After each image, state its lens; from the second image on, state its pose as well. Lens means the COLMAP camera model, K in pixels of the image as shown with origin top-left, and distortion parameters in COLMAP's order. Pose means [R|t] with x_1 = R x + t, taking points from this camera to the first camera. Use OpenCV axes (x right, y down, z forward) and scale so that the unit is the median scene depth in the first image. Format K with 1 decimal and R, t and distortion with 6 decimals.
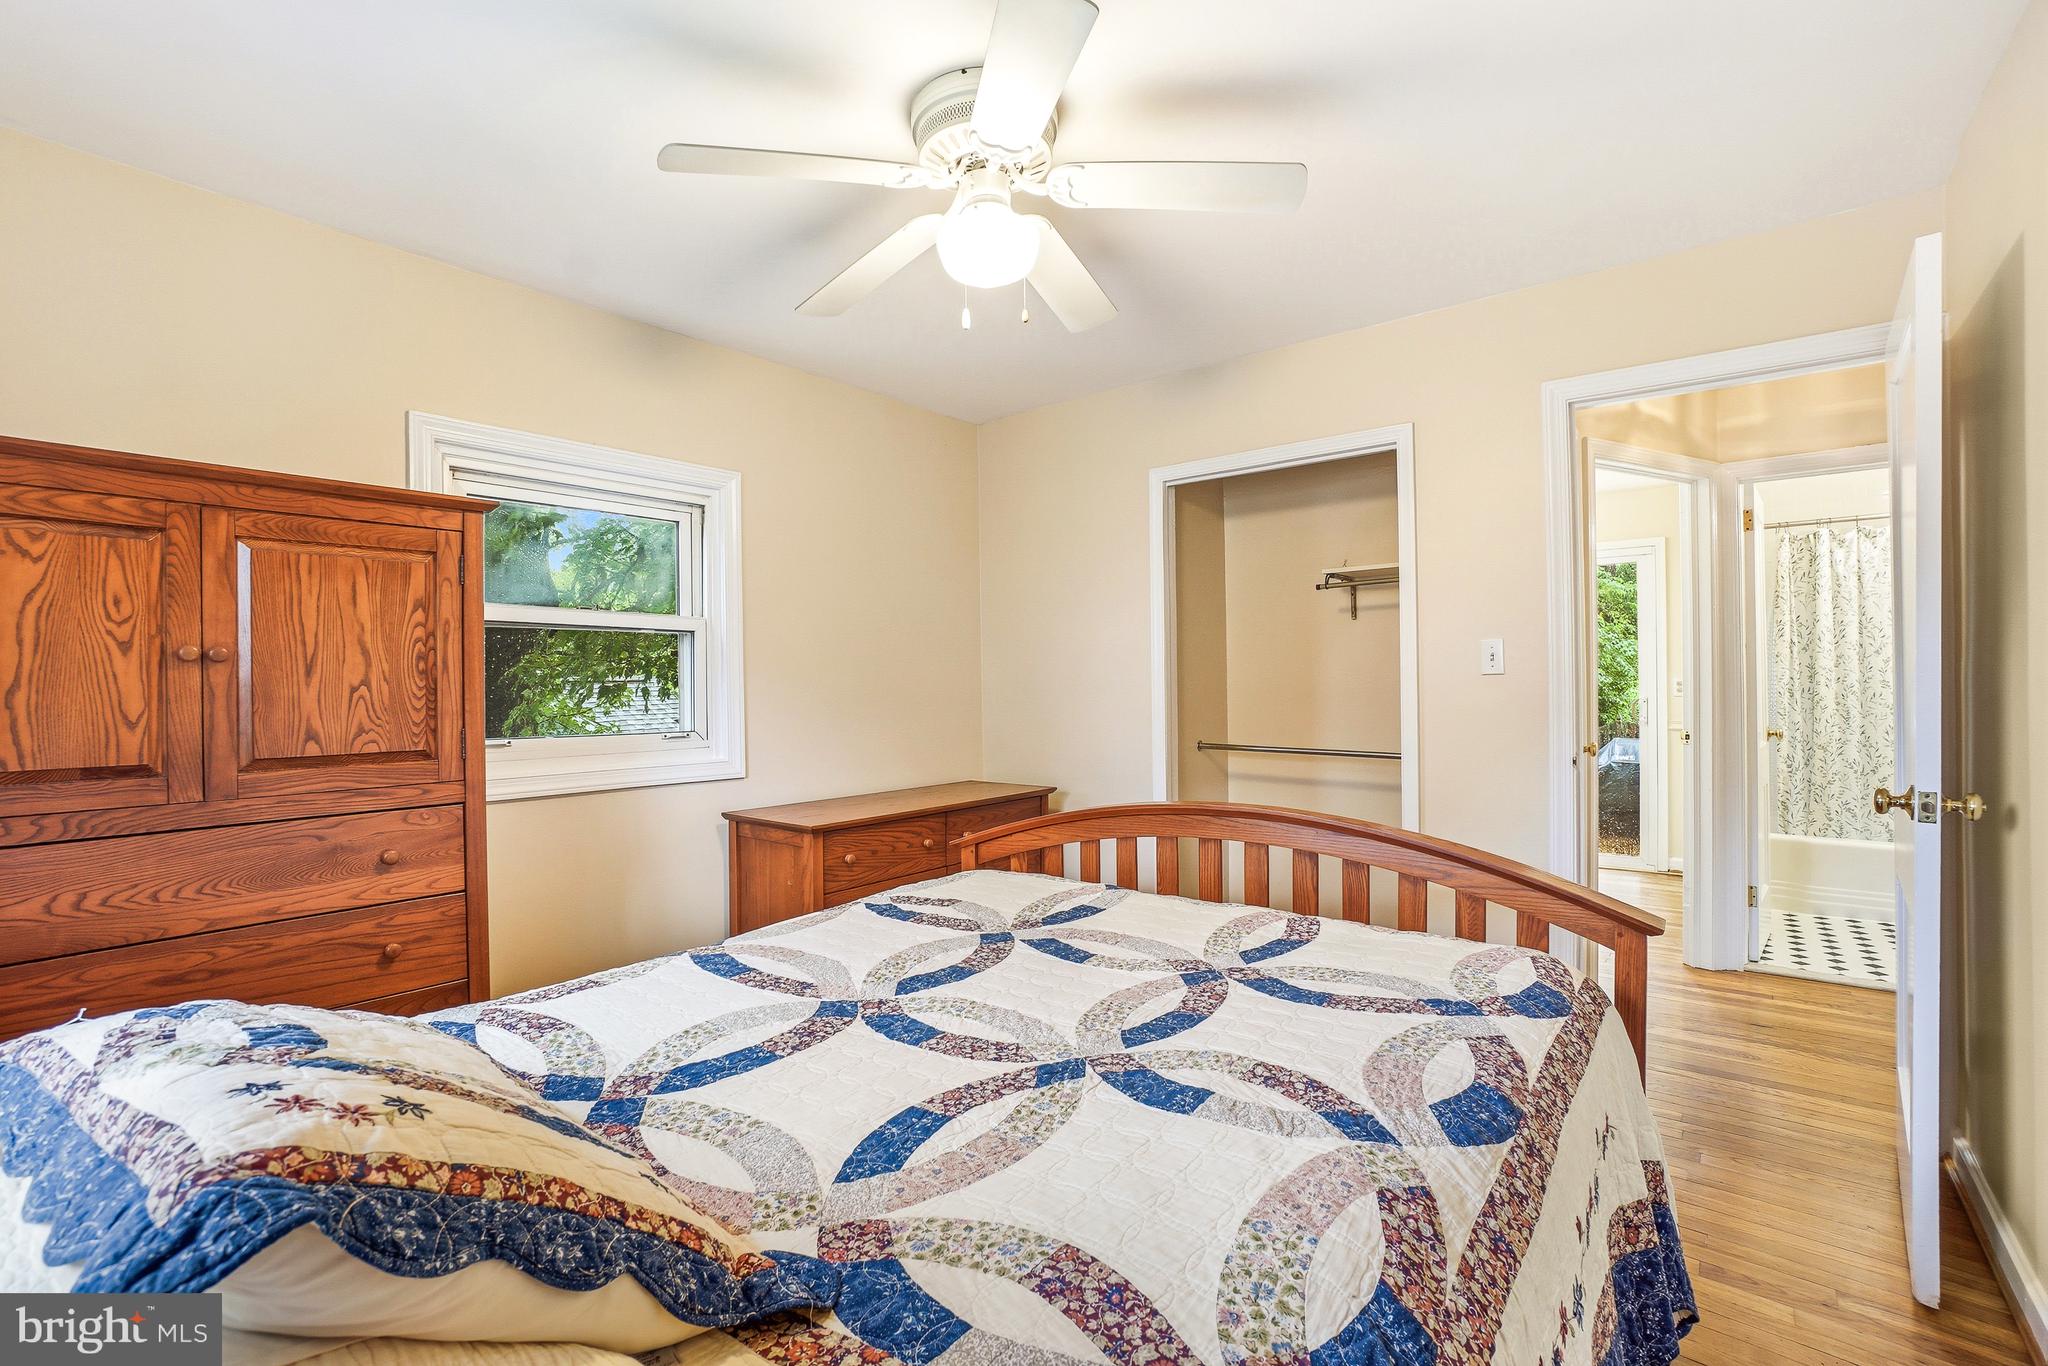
lens RADIAL K [[924.7, 0, 1015.7], [0, 924.7, 683.7], [0, 0, 1]] dist [-0.002385, -0.000311]
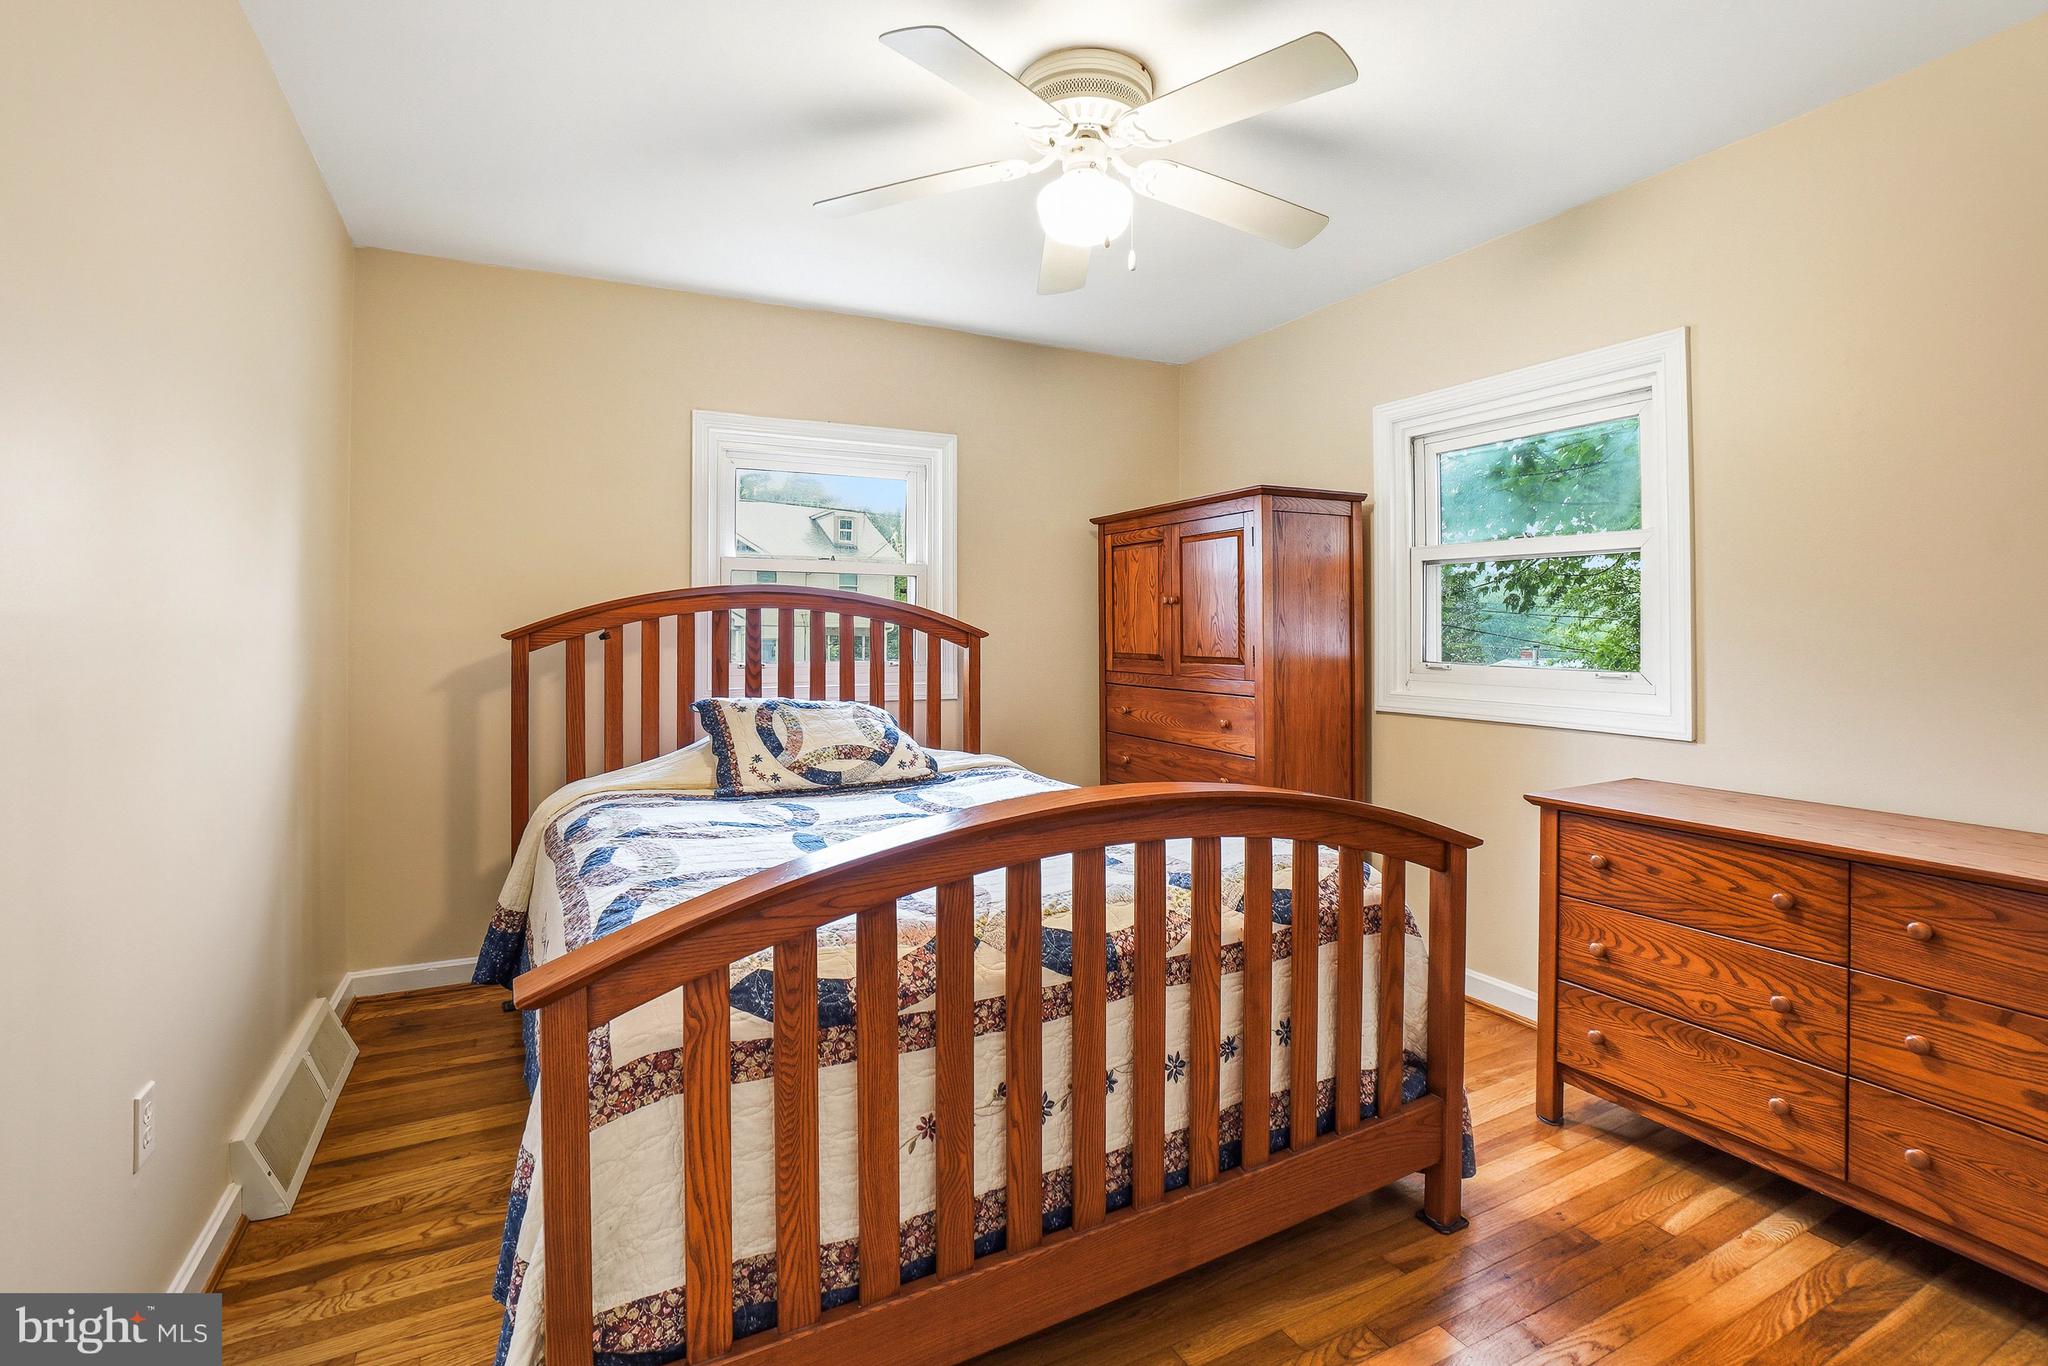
lens RADIAL K [[949.7, 0, 1015.0], [0, 949.7, 675.4], [0, 0, 1]] dist [-0.055785, 0.019705]
pose [[-0.401065, 0.048303, -0.914775, 1.078276], [-0.001583, 0.998571, 0.053422, 0.018977], [0.916048, 0.022874, -0.400416, 1.472477]]
